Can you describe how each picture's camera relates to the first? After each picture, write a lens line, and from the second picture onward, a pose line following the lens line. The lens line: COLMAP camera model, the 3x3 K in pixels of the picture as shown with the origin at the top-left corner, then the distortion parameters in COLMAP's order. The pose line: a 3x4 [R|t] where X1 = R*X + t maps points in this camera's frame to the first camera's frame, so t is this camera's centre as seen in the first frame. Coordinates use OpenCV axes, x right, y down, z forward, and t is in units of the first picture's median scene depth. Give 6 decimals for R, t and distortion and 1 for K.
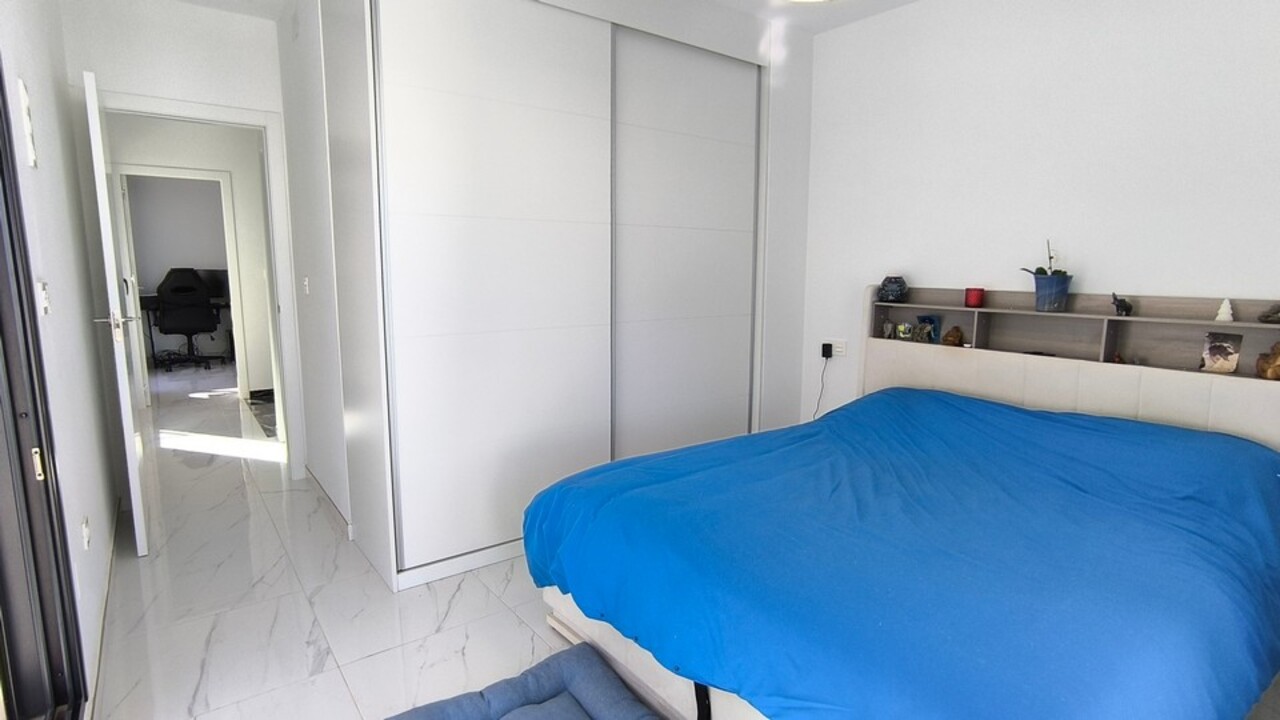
lens RADIAL K [[622.6, 0, 640.0], [0, 622.6, 360.0], [0, 0, 1]] dist [-0.011904, 0.000759]
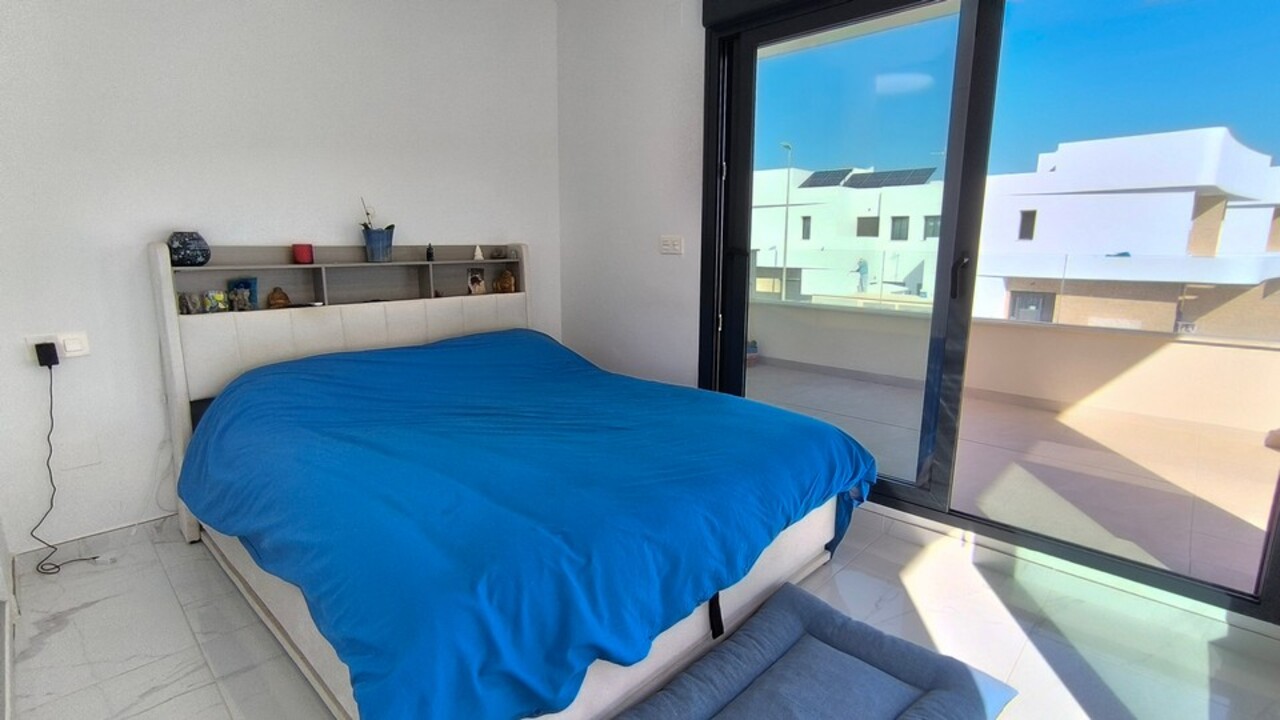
lens RADIAL K [[604.4, 0, 659.7], [0, 604.4, 358.1], [0, 0, 1]] dist [-0.047002, 0.032551]
pose [[-0.159930, -0.193322, 0.968013, -0.506675], [0.140931, 0.966118, 0.216228, -0.073180], [-0.977016, 0.171005, -0.127266, 0.666938]]
